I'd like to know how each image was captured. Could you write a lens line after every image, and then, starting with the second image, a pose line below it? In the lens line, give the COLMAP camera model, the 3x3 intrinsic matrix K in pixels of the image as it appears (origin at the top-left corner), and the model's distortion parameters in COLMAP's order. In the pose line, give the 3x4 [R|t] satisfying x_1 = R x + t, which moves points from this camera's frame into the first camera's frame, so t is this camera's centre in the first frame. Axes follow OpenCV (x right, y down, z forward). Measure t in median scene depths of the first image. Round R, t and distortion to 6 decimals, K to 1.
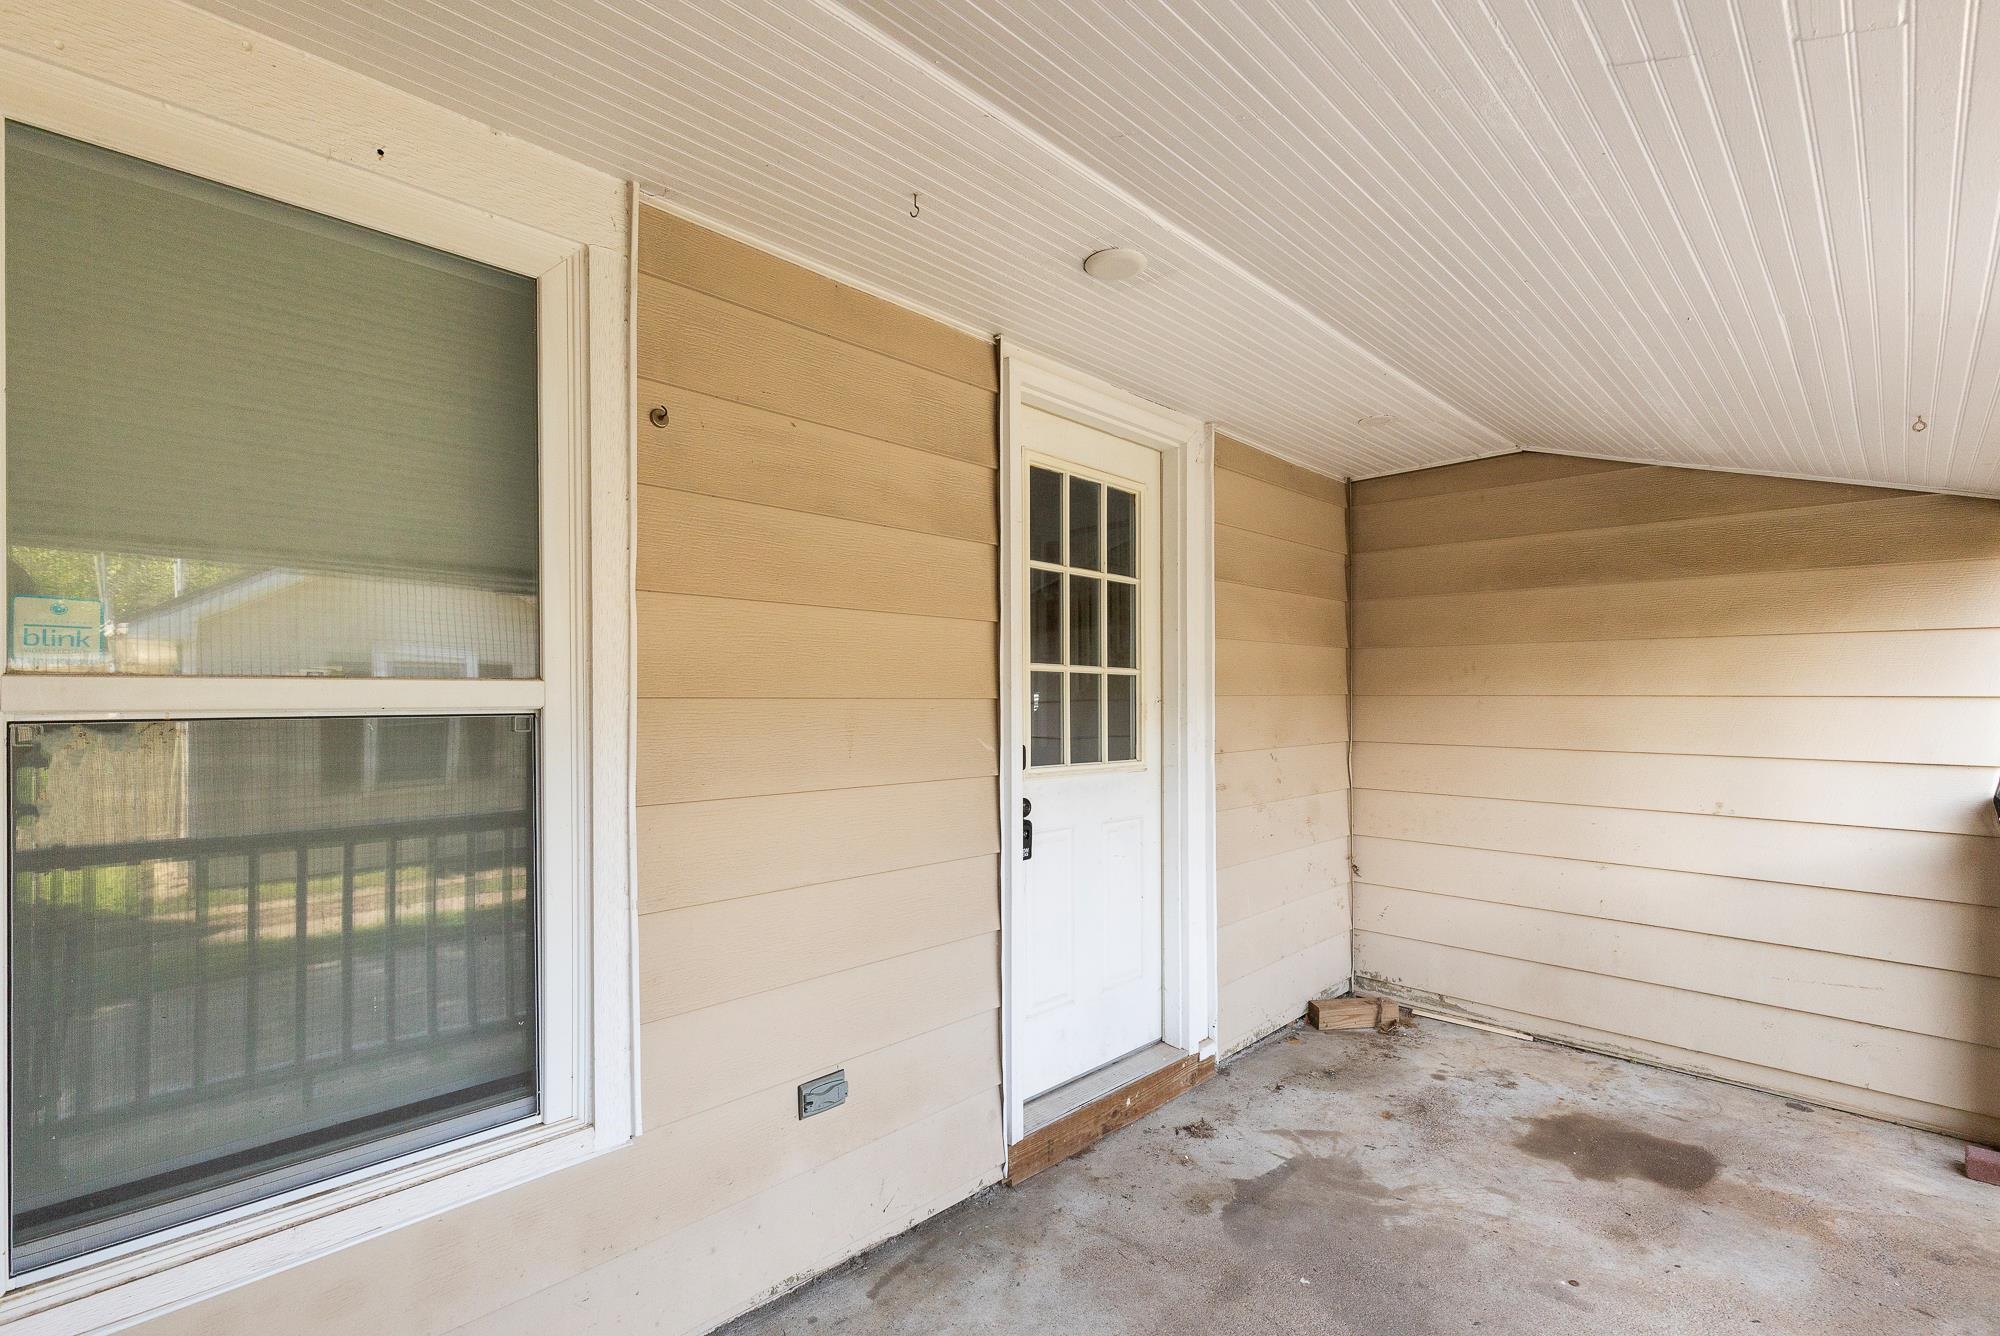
lens RADIAL K [[902.2, 0, 1005.1], [0, 902.2, 708.7], [0, 0, 1]] dist [0.001295, 0.000075]
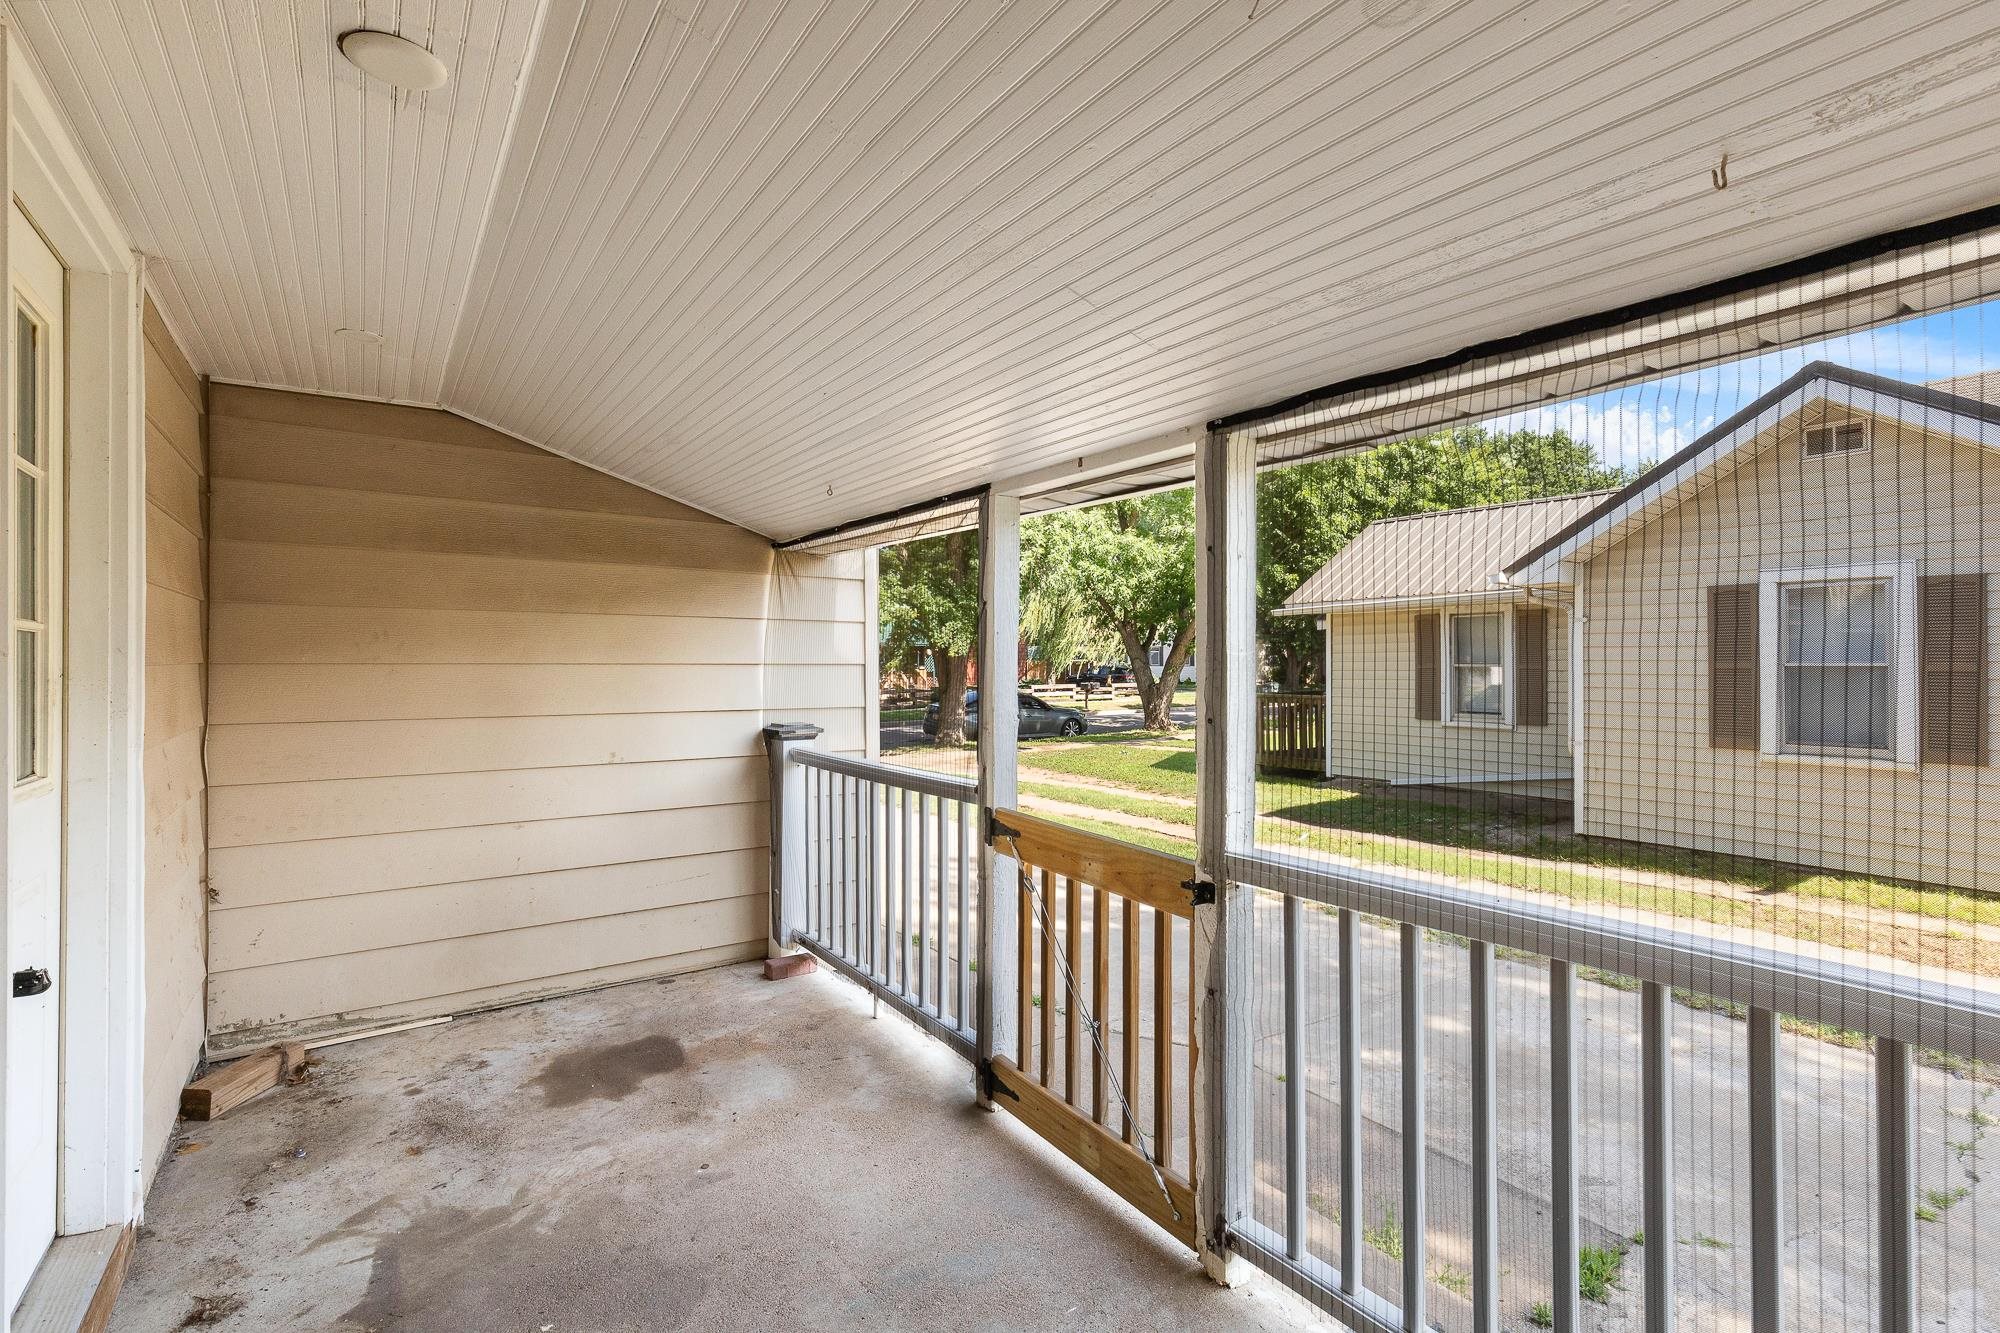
lens RADIAL K [[935.2, 0, 1000.0], [0, 935.2, 666.5], [0, 0, 1]] dist [-0.000830, -0.000712]
pose [[0.188574, -0.006810, 0.982035, -0.319283], [0.015468, 0.999873, 0.003963, -0.007240], [-0.981937, 0.014442, 0.188656, 0.254243]]
